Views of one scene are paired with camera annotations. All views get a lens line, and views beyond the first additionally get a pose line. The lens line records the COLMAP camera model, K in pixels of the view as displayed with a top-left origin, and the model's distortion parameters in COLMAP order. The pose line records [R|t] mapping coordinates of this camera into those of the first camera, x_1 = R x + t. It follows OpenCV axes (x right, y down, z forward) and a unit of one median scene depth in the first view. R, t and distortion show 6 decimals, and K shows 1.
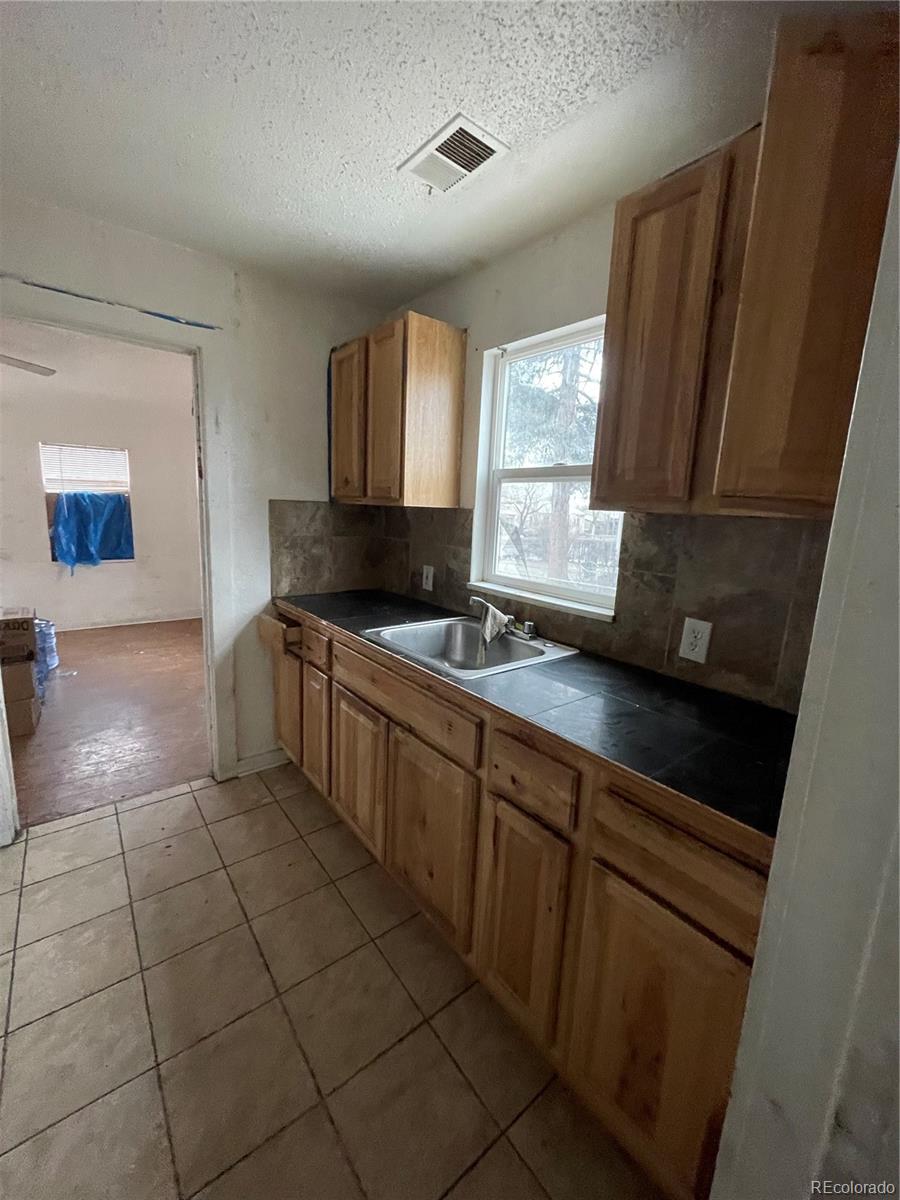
lens RADIAL K [[483.0, 0, 446.6], [0, 483.0, 598.4], [0, 0, 1]] dist [0.002803, -0.000198]
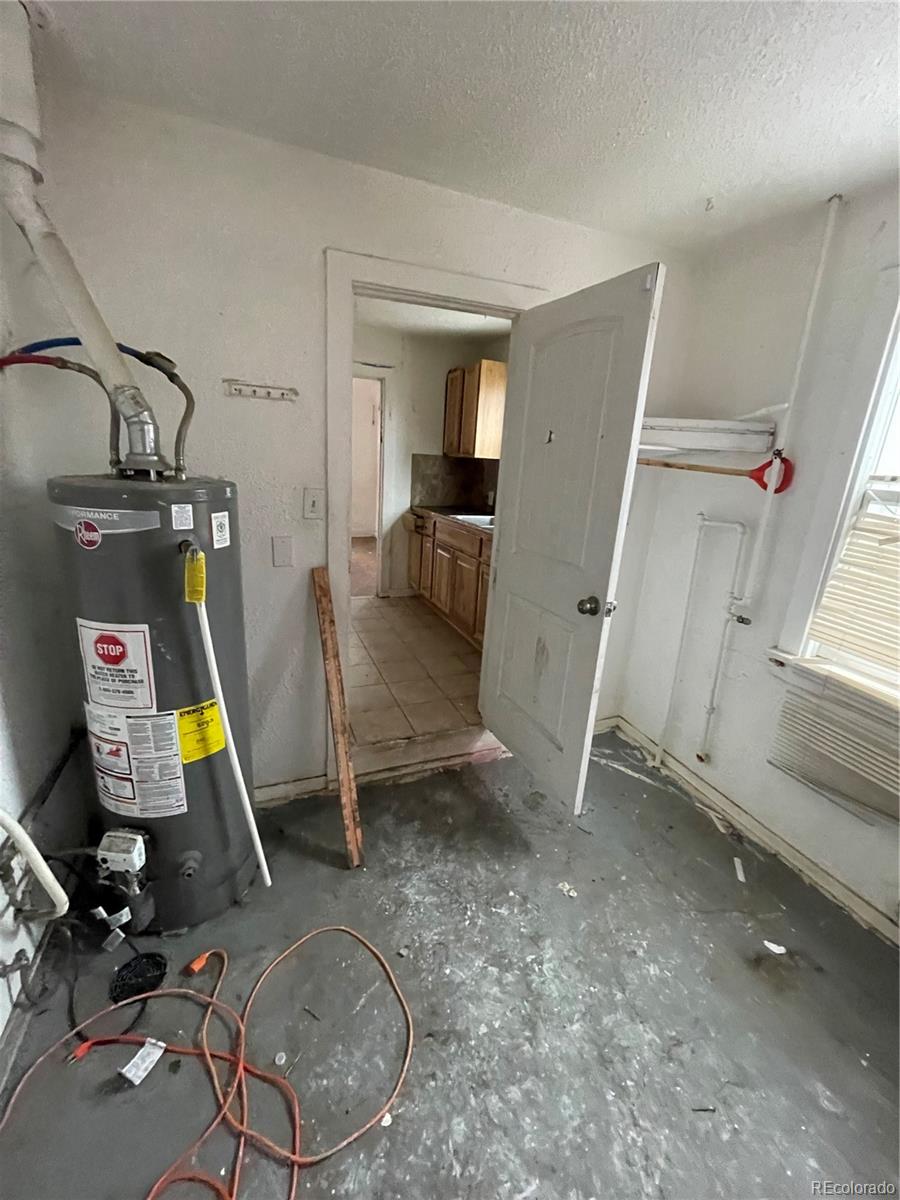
lens RADIAL K [[483.0, 0, 443.7], [0, 483.0, 596.0], [0, 0, 1]] dist [0.002803, -0.000198]
pose [[0.960301, 0.085711, -0.265471, 0.290140], [-0.063333, 0.993765, 0.091756, 0.160714], [0.271681, -0.071301, 0.959743, -0.791782]]
